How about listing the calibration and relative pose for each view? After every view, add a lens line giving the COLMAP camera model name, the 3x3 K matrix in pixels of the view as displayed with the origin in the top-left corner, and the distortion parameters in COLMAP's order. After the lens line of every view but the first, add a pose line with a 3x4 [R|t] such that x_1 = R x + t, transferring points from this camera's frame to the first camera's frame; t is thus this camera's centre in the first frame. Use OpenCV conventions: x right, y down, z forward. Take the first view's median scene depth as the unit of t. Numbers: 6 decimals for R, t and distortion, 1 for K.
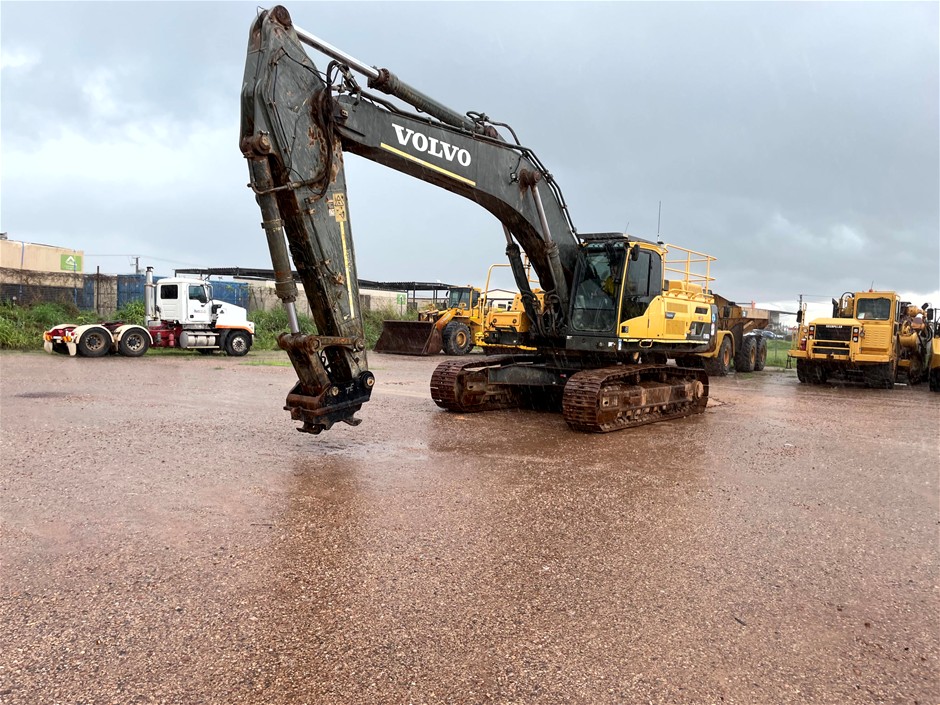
lens RADIAL K [[757.4, 0, 470.0], [0, 757.4, 352.5], [0, 0, 1]] dist [0.049878, -0.002766]
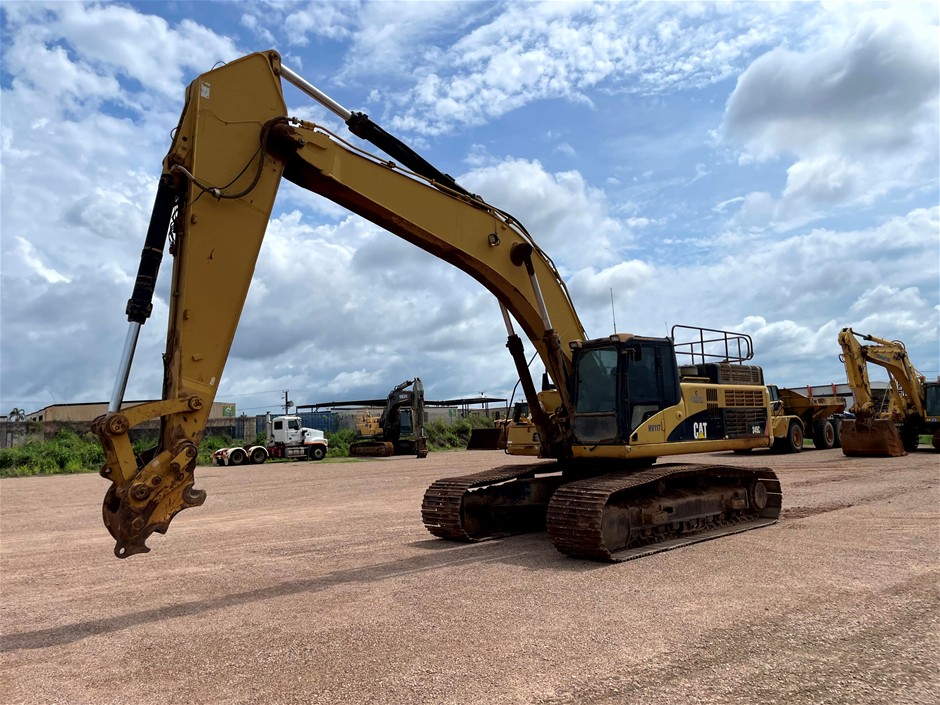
lens RADIAL K [[757.4, 0, 470.0], [0, 757.4, 352.5], [0, 0, 1]] dist [0.049878, -0.002766]
pose [[0.978998, -0.096998, -0.179315, 0.350812], [0.071705, 0.987191, -0.142518, 0.033796], [0.190843, 0.126667, 0.973414, -0.604504]]
